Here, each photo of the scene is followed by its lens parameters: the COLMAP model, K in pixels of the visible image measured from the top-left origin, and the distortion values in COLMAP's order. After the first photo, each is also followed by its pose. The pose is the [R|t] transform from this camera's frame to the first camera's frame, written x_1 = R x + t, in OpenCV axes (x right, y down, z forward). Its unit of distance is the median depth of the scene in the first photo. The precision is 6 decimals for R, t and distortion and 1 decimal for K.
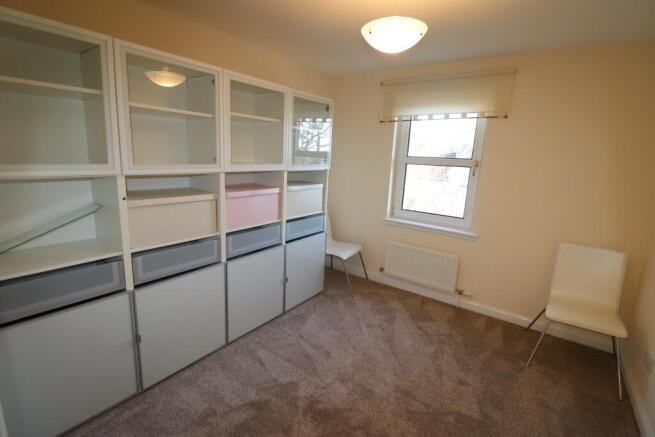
lens RADIAL K [[308.8, 0, 315.4], [0, 308.8, 208.2], [0, 0, 1]] dist [0.003128, 0.000055]
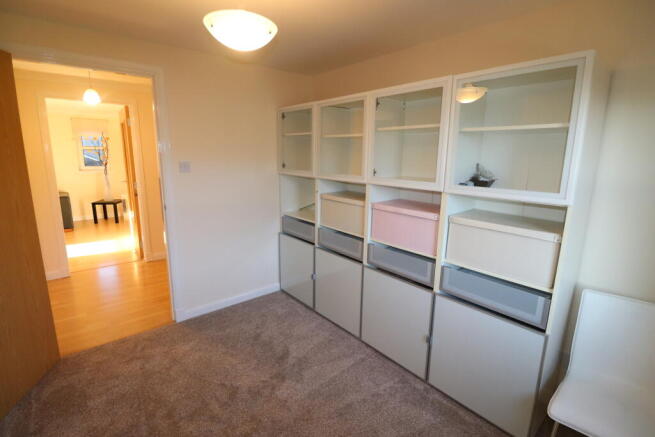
lens RADIAL K [[308.8, 0, 326.6], [0, 308.8, 221.5], [0, 0, 1]] dist [0.003128, 0.000055]
pose [[-0.199966, 0.135963, -0.970323, 0.665474], [-0.226064, 0.957203, 0.180712, -0.121950], [0.953367, 0.255491, -0.160672, 0.860635]]
